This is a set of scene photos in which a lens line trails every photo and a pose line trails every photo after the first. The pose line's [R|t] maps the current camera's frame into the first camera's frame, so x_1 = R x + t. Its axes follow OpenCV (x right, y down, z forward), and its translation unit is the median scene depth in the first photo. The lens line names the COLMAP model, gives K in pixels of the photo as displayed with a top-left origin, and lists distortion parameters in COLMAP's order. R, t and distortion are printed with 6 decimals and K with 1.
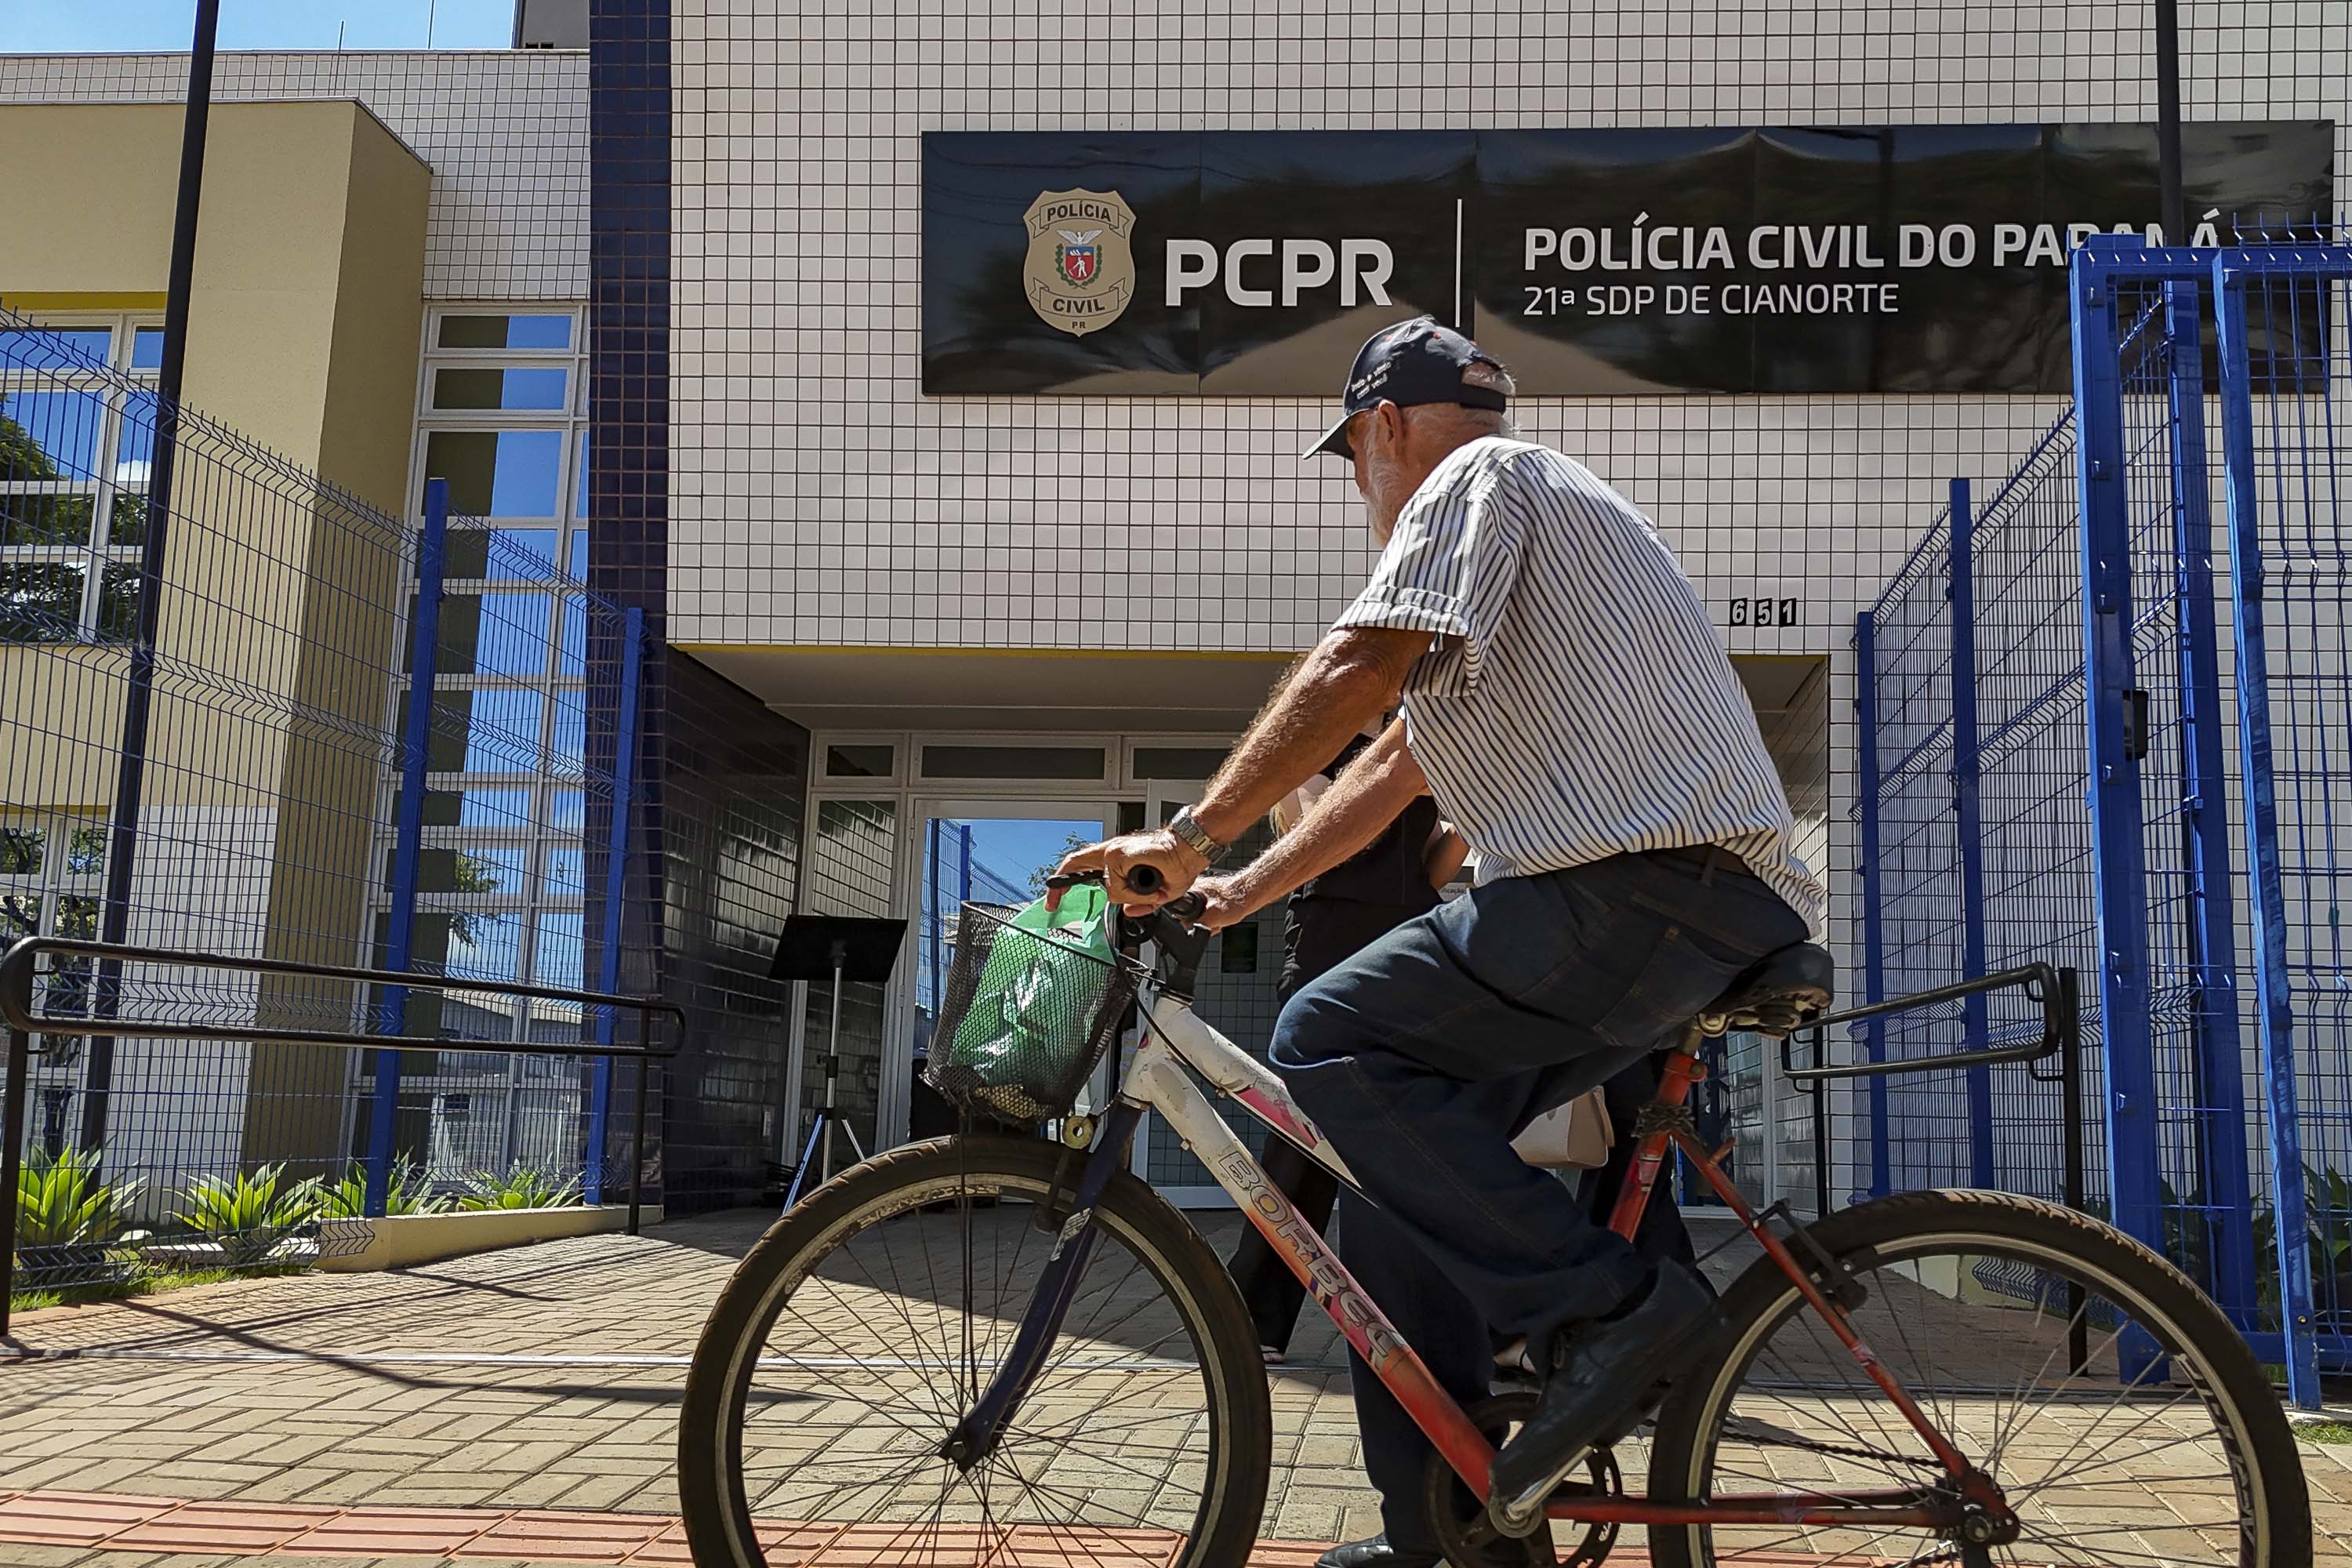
lens RADIAL K [[2121.2, 0, 1347.2], [0, 2121.2, 782.1], [0, 0, 1]] dist [0.172469, -0.435768]
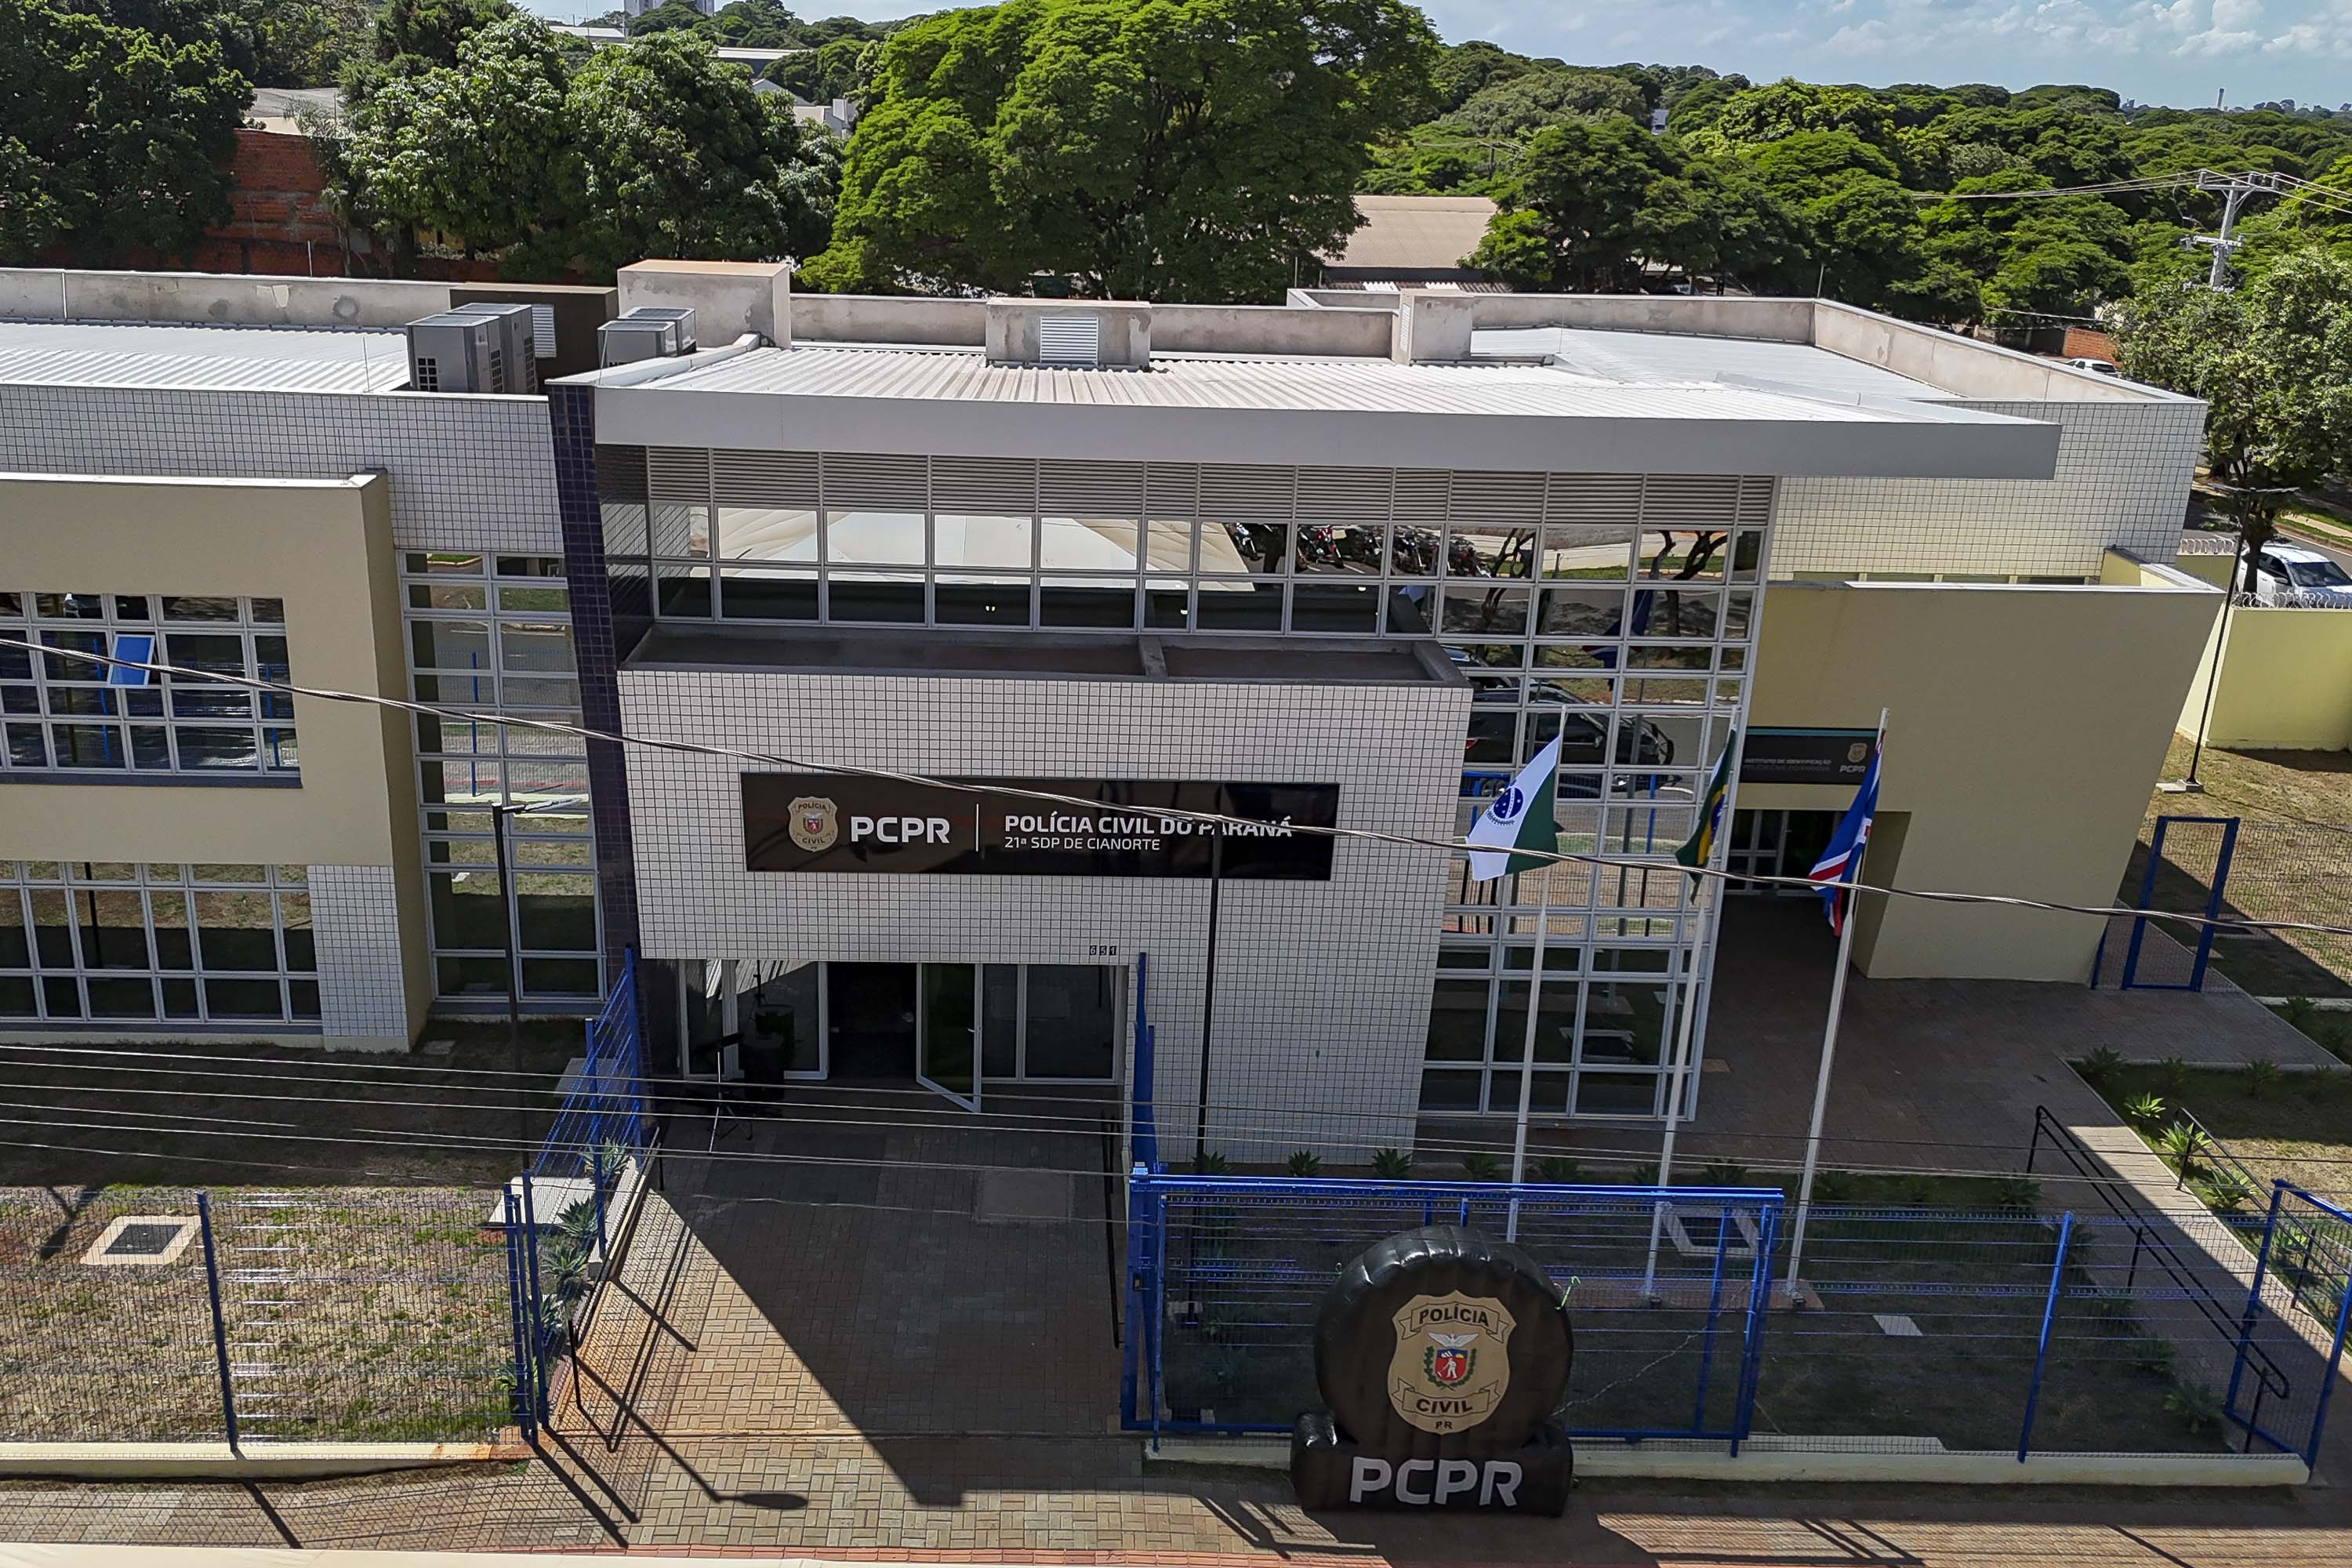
lens RADIAL K [[2042.5, 0, 1102.9], [0, 2042.5, 778.2], [0, 0, 1]] dist [0.082355, -0.091509]
pose [[0.996211, -0.021189, 0.084349, 0.001384], [-0.022132, 0.876175, 0.481485, -1.377121], [-0.084106, -0.481527, 0.872386, -0.944089]]
